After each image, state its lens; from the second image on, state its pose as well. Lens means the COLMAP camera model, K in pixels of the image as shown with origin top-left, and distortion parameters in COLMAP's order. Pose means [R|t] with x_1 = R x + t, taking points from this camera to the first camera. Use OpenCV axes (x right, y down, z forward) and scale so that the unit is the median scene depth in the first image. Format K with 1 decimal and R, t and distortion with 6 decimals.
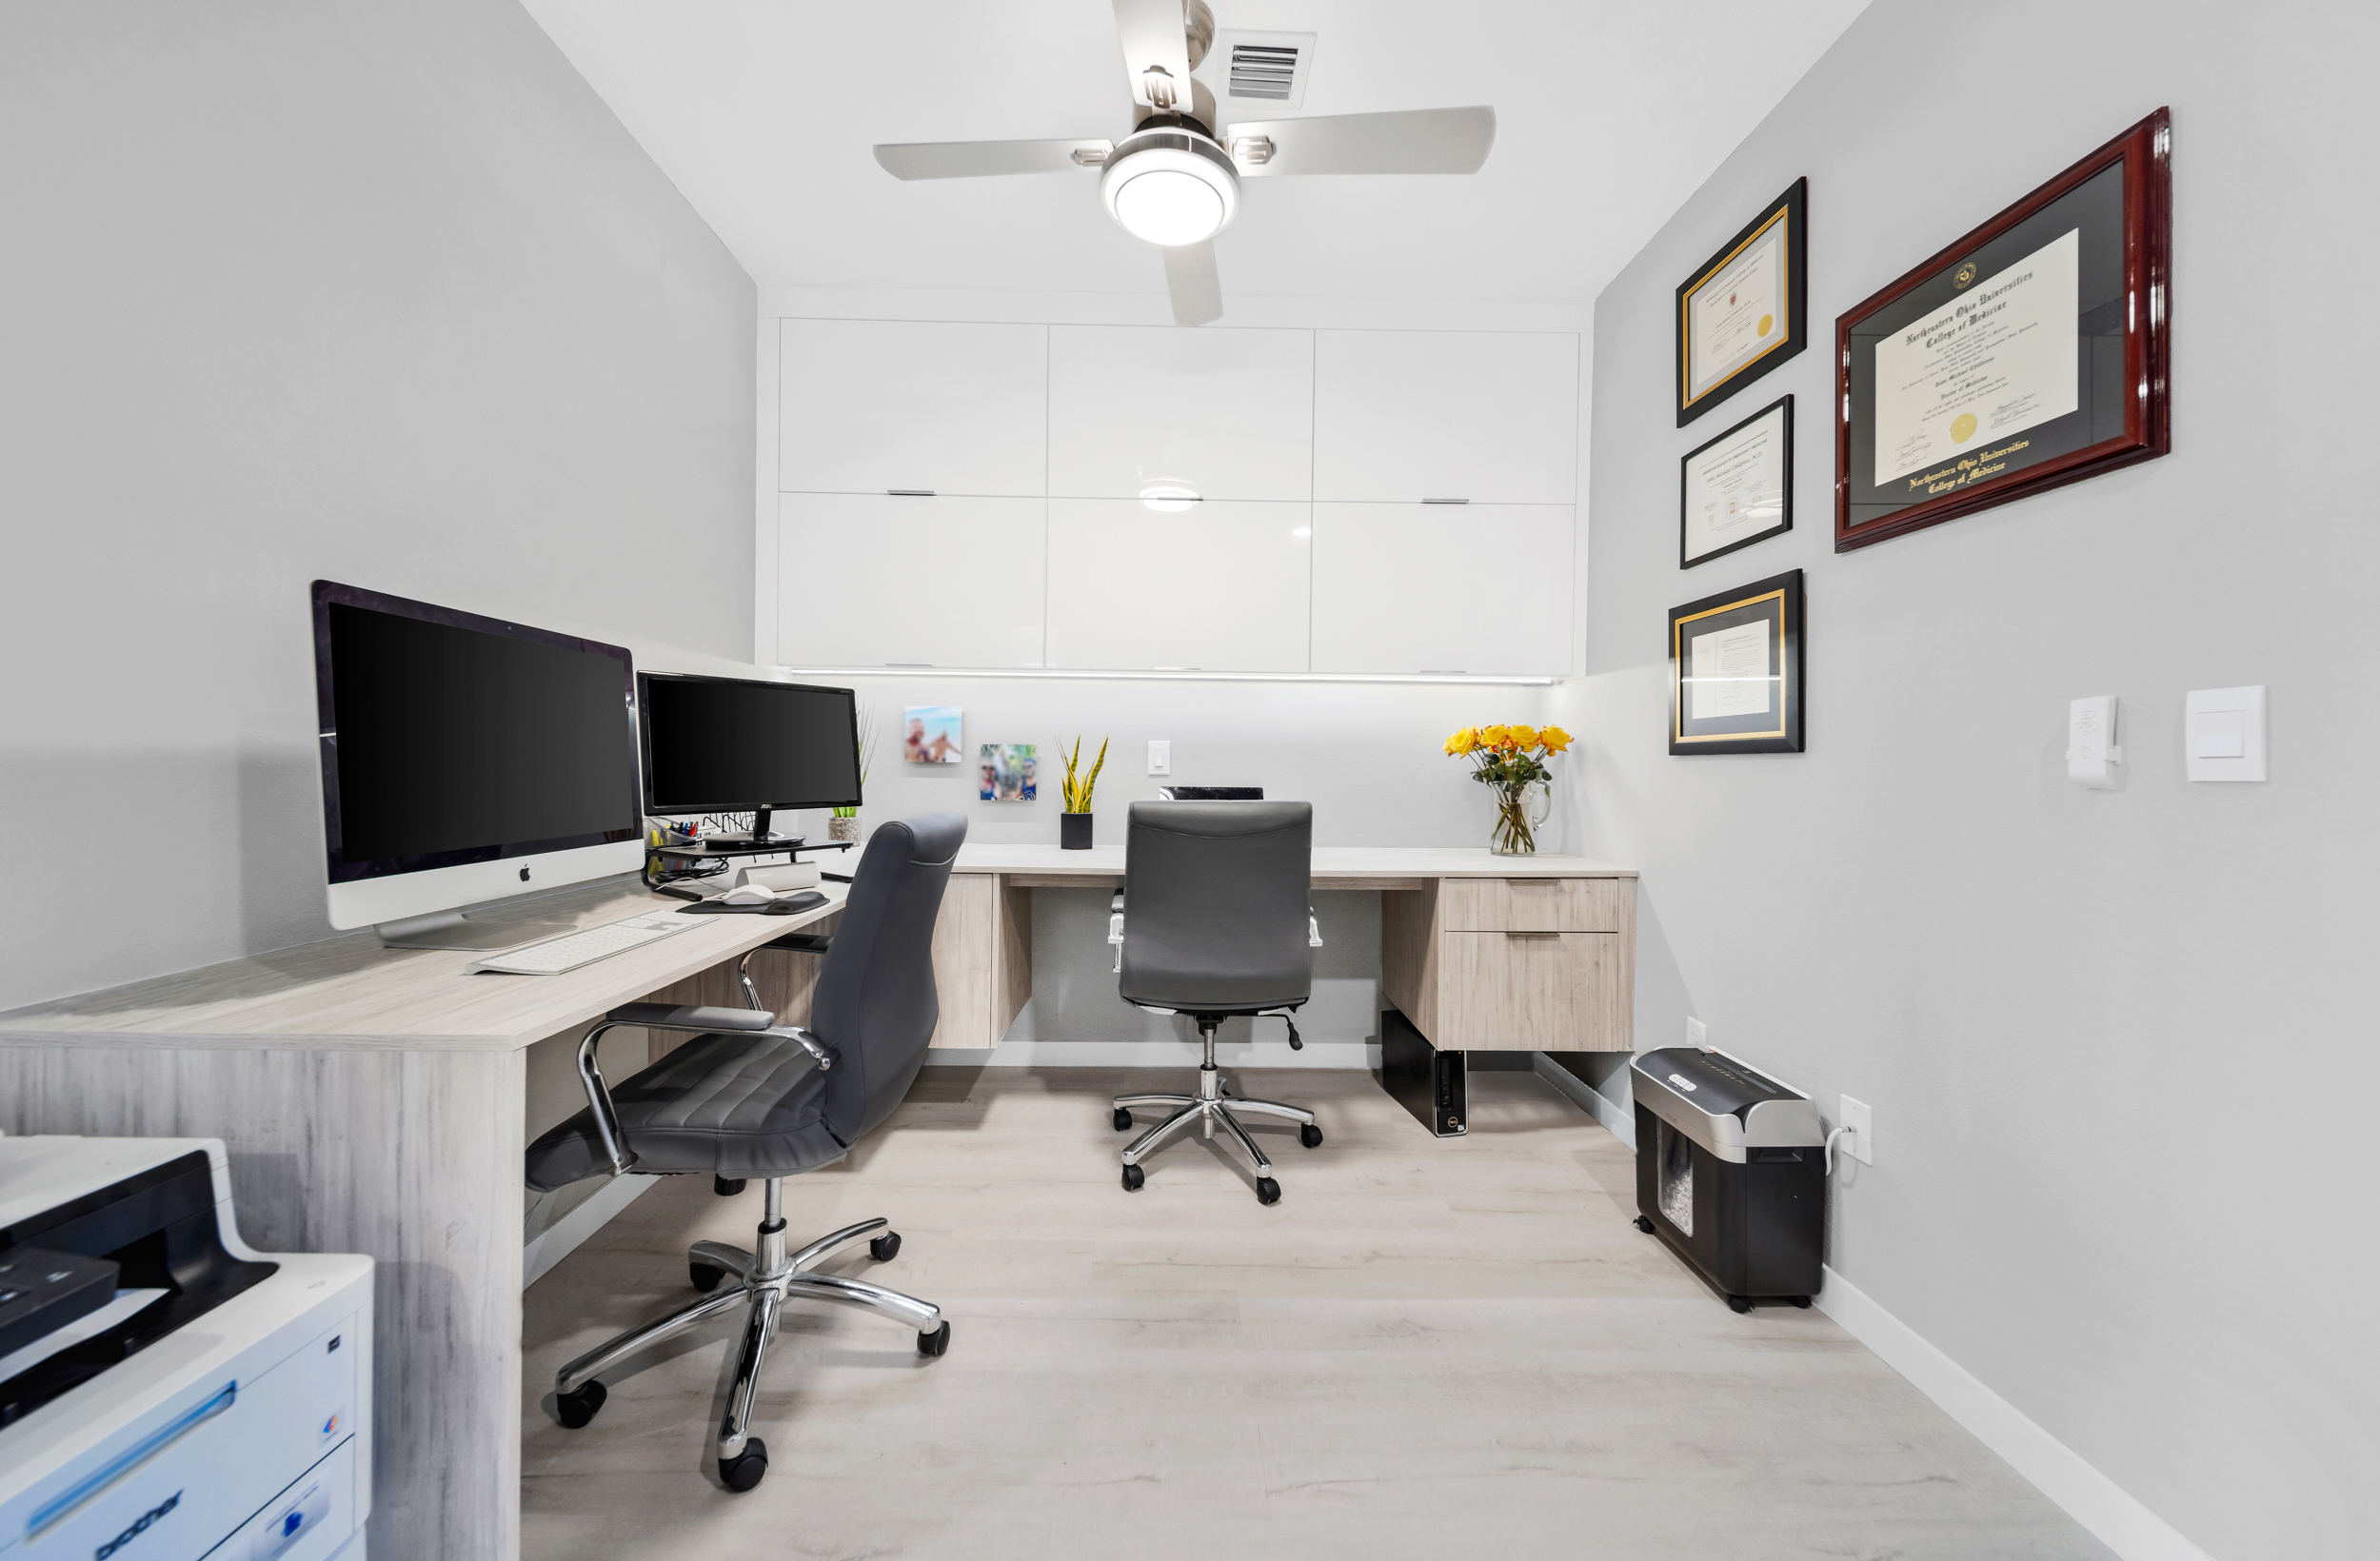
lens RADIAL K [[861.9, 0, 1197.1], [0, 861.9, 769.8], [0, 0, 1]] dist [0.016234, -0.001465]
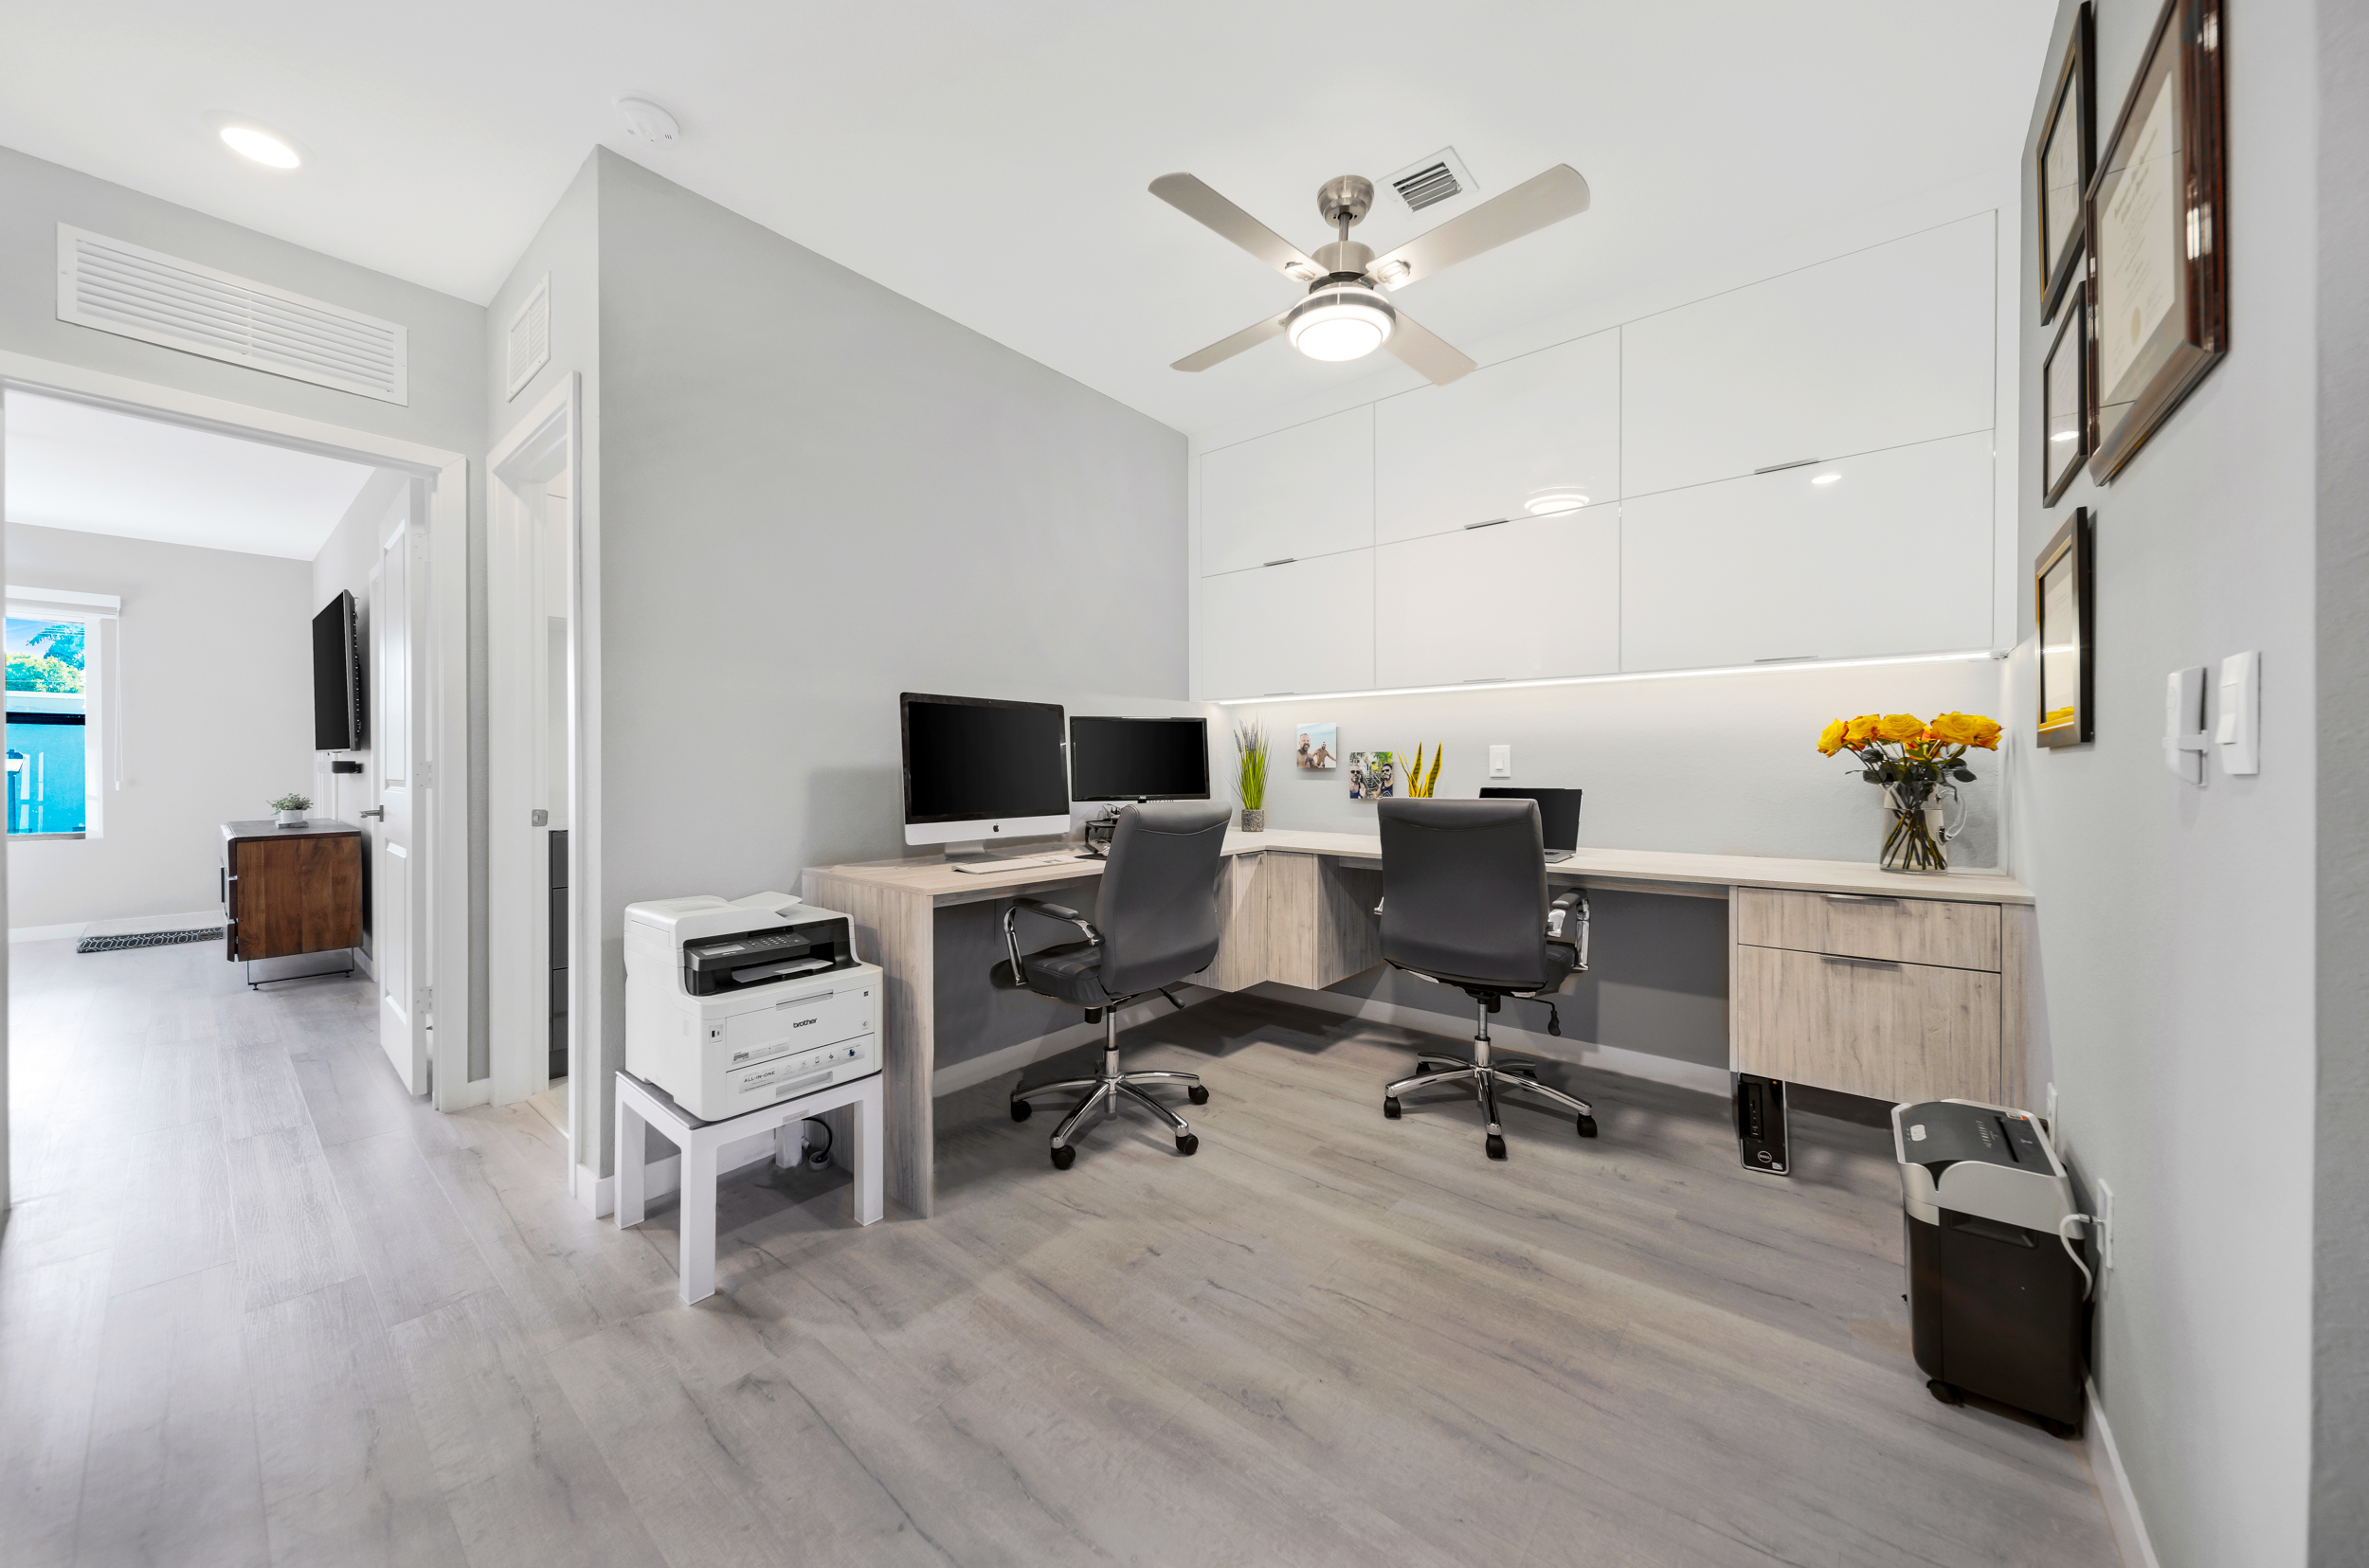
lens RADIAL K [[857.9, 0, 1169.1], [0, 857.9, 783.8], [0, 0, 1]] dist [0.016234, -0.001465]
pose [[0.747981, 0.001555, -0.663719, 0.445673], [0.004862, 0.999958, 0.007823, 0.004438], [0.663703, -0.009079, 0.747941, -0.098614]]
